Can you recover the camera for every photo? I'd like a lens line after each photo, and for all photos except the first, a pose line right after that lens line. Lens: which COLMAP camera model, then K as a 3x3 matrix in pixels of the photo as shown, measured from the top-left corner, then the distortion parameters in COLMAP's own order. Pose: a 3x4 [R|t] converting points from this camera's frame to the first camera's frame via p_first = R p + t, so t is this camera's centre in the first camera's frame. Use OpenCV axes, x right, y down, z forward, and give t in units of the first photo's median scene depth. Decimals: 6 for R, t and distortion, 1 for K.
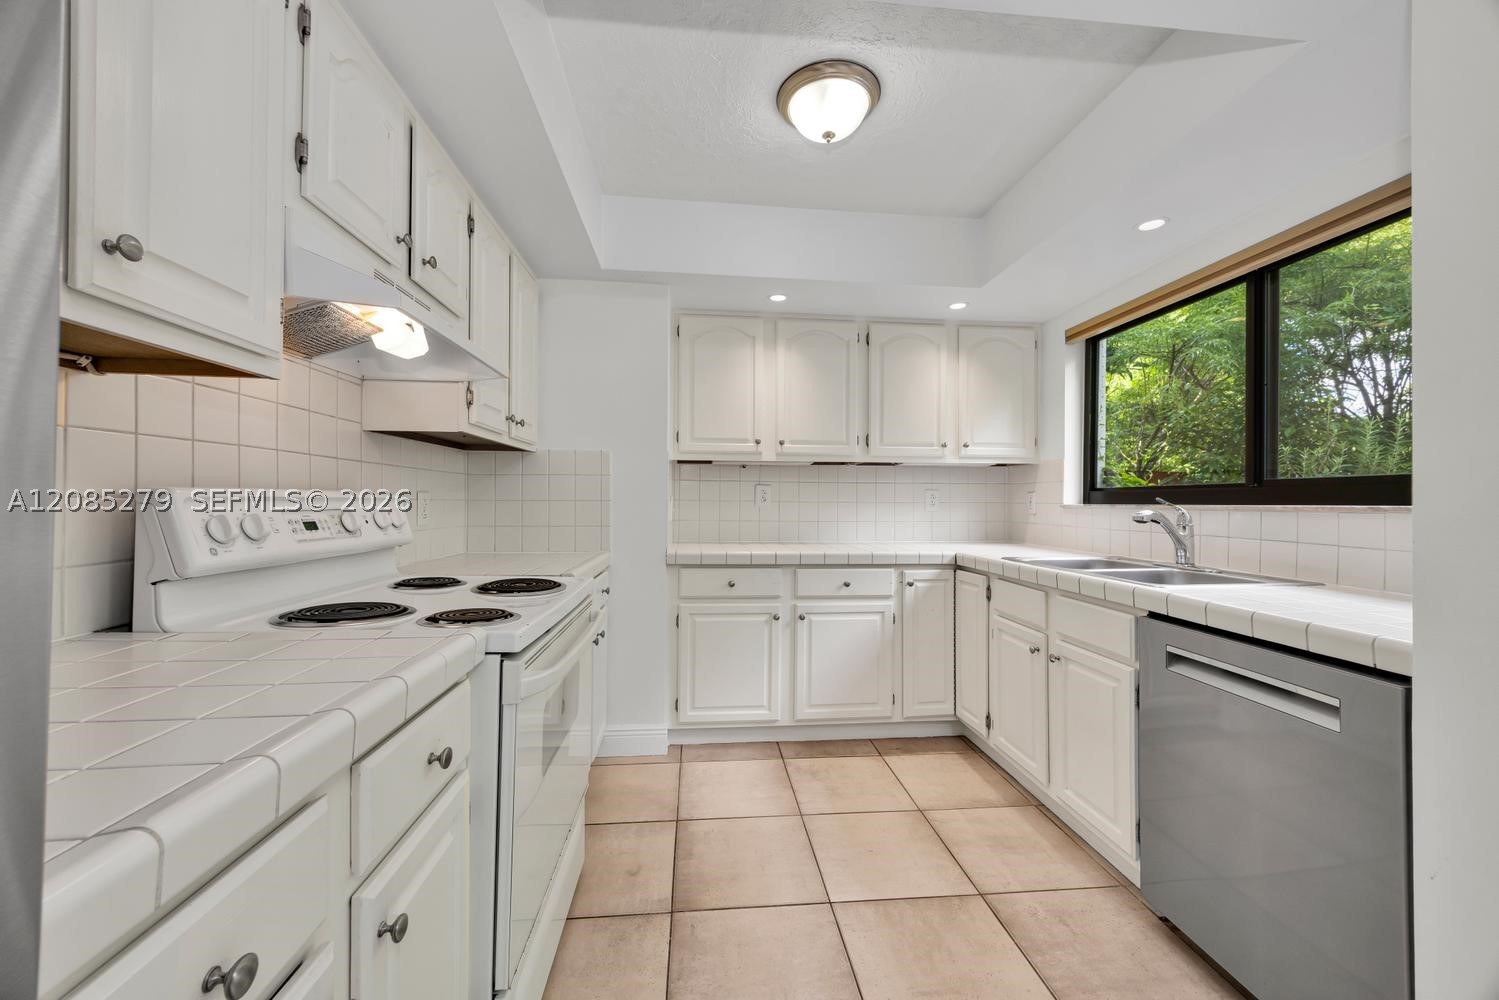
lens RADIAL K [[567.6, 0, 751.9], [0, 567.6, 498.8], [0, 0, 1]] dist [-0.000600, -0.000260]
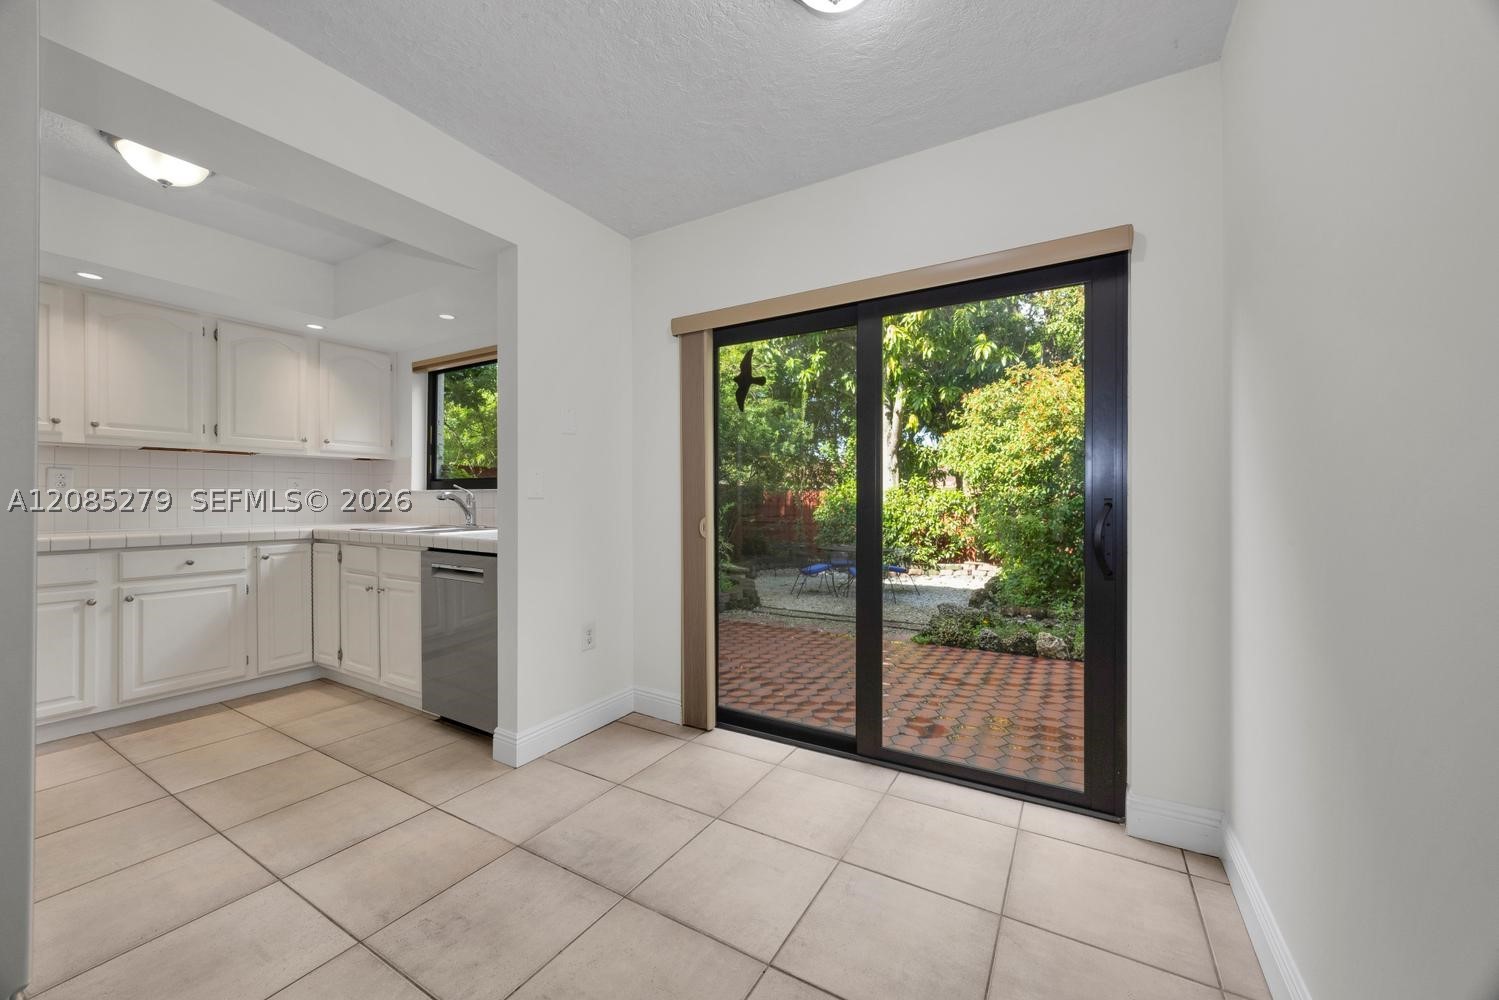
lens RADIAL K [[567.6, 0, 751.9], [0, 567.6, 498.8], [0, 0, 1]] dist [-0.000600, -0.000260]
pose [[0.588540, -0.006288, 0.808444, -0.074274], [-0.001299, 0.999961, 0.008723, 0.017910], [-0.808467, -0.006184, 0.588509, -0.495456]]
